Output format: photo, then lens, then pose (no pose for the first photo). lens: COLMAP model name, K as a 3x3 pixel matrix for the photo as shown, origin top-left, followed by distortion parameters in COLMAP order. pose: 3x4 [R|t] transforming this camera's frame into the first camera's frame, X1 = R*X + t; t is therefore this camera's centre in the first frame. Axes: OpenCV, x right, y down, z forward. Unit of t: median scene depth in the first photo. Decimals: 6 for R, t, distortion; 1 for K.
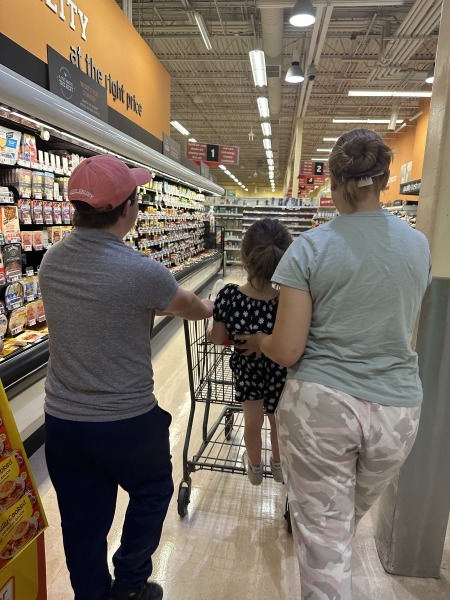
lens RADIAL K [[441.9, 0, 222.6], [0, 441.9, 303.1], [0, 0, 1]] dist [0.009367, -0.024039]
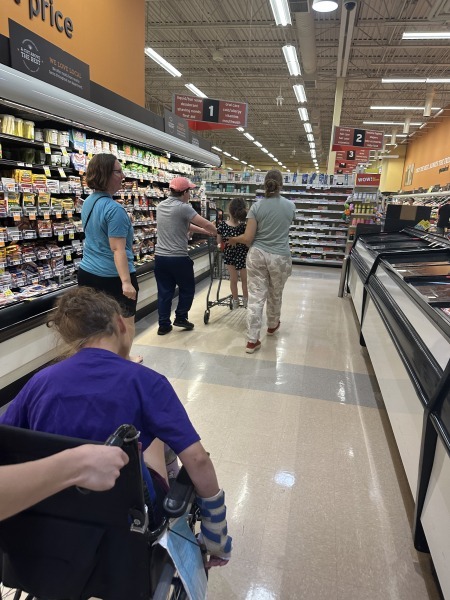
lens RADIAL K [[441.6, 0, 217.6], [0, 441.6, 300.4], [0, 0, 1]] dist [-0.002557, -0.012211]
pose [[0.993694, 0.042821, -0.103629, 0.068370], [-0.039440, 0.998628, 0.034457, -0.036599], [0.104963, -0.030153, 0.994019, 0.208159]]
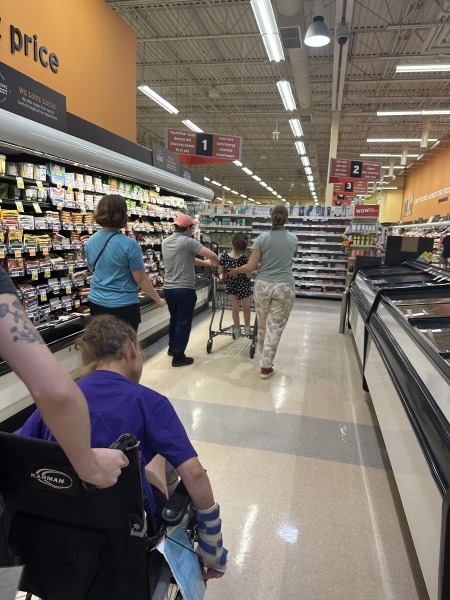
lens RADIAL K [[438.1, 0, 211.3], [0, 438.1, 297.2], [0, 0, 1]] dist [0.030199, -0.068753]
pose [[0.991701, 0.026039, -0.125901, 0.075486], [-0.031526, 0.998629, -0.041786, -0.043506], [0.124640, 0.045408, 0.991162, 0.235597]]
